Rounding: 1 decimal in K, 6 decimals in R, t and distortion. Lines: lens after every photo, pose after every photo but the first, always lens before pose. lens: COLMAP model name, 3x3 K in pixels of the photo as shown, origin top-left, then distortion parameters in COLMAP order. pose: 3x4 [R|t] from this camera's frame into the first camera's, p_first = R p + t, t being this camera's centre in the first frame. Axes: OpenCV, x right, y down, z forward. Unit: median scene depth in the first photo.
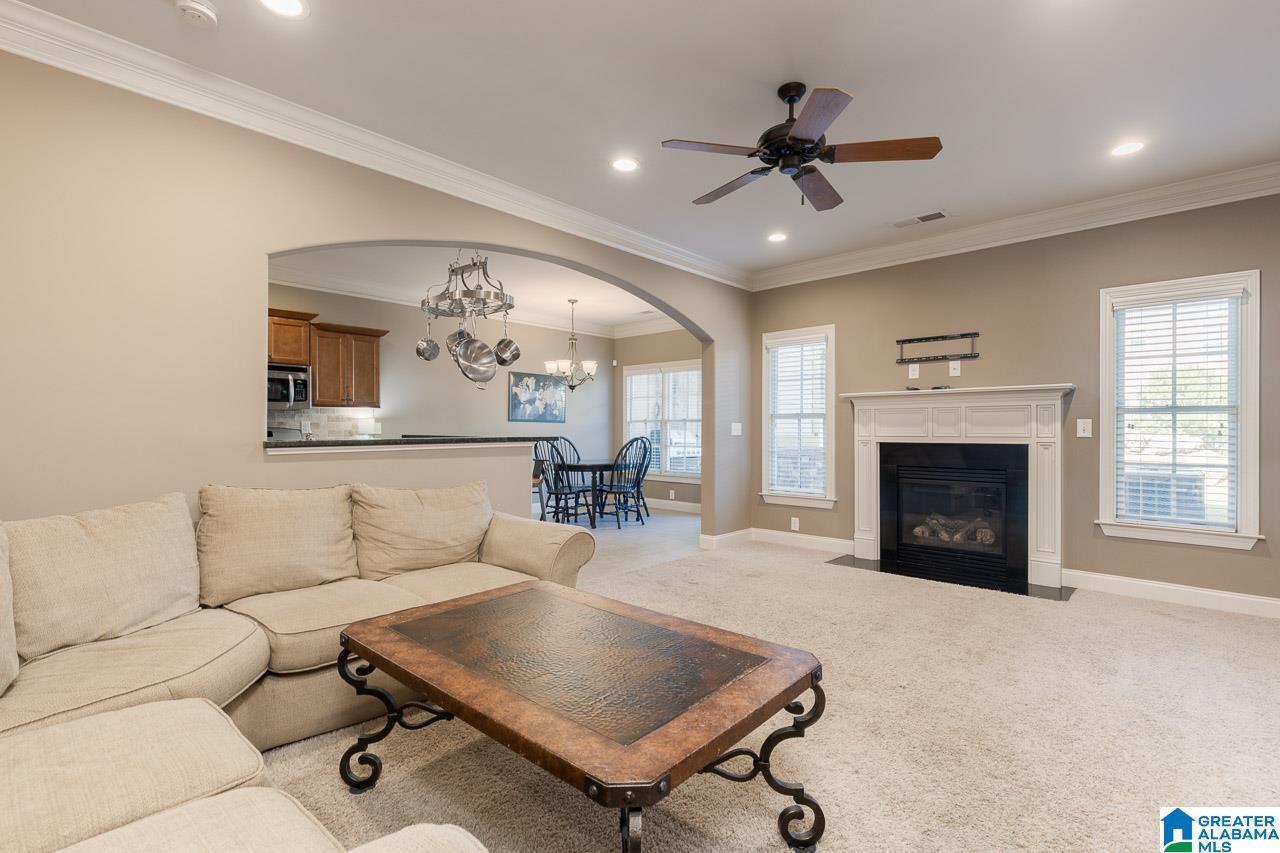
lens RADIAL K [[583.2, 0, 637.0], [0, 583.2, 428.6], [0, 0, 1]] dist [0.065281, 0.000034]
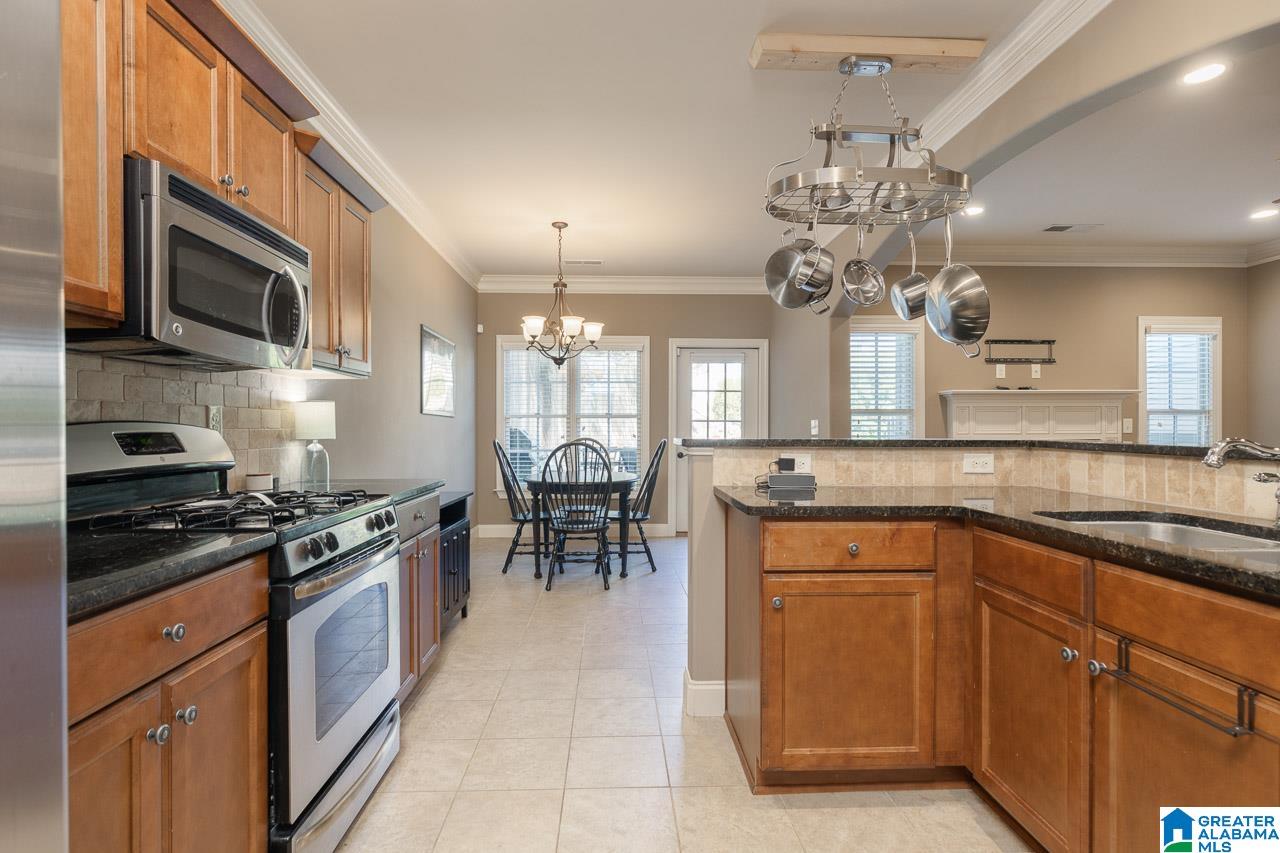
lens RADIAL K [[622.7, 0, 627.3], [0, 622.7, 426.6], [0, 0, 1]] dist [-0.000388, -0.000640]
pose [[0.713617, 0.000612, 0.700536, -0.683734], [-0.000824, 1.000000, -0.000034, 0.000914], [-0.700535, -0.000553, 0.713618, 0.608346]]
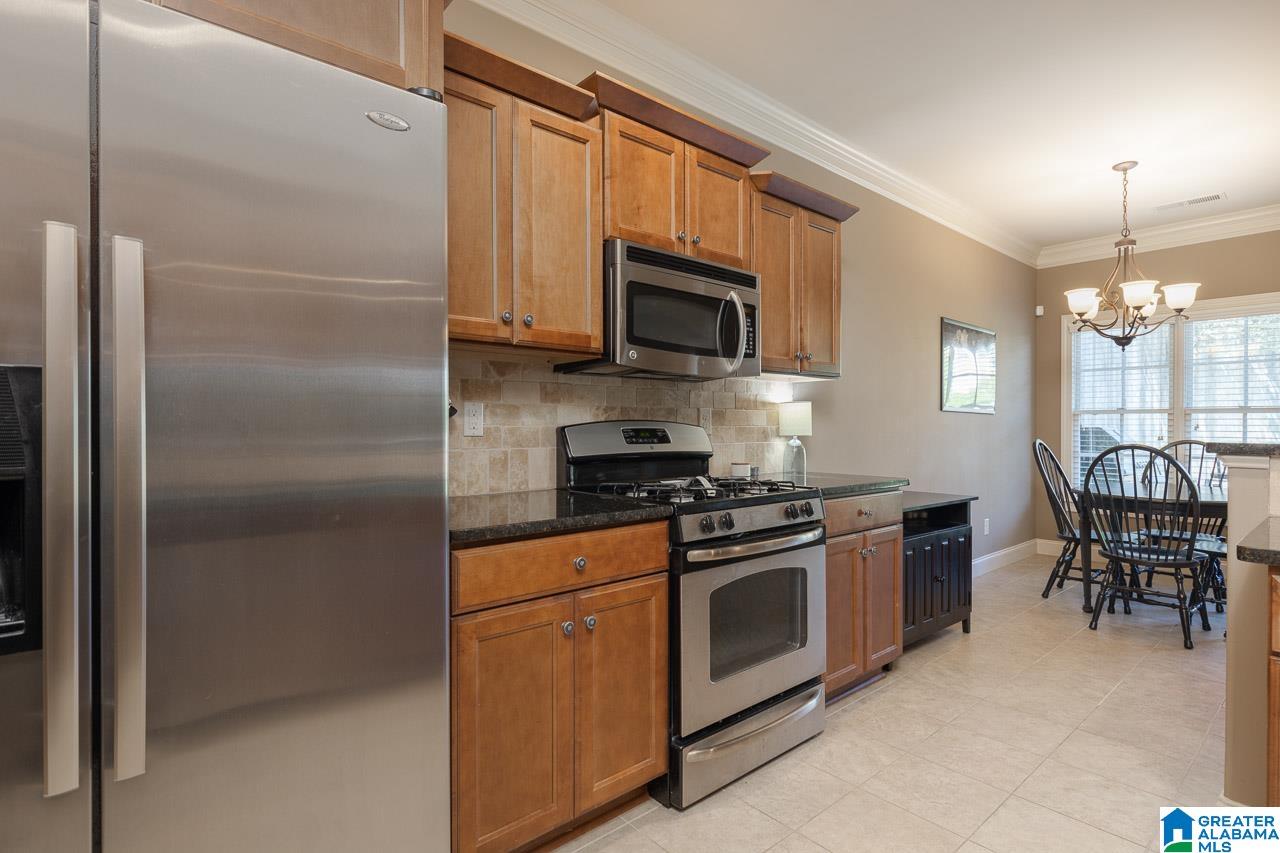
lens RADIAL K [[627.1, 0, 644.9], [0, 627.1, 424.7], [0, 0, 1]] dist [0.001856, 0.000135]
pose [[0.994650, 0.001937, -0.103280, -0.591636], [-0.001813, 0.999998, 0.001291, 0.000912], [0.103282, -0.001097, 0.994651, 0.561340]]
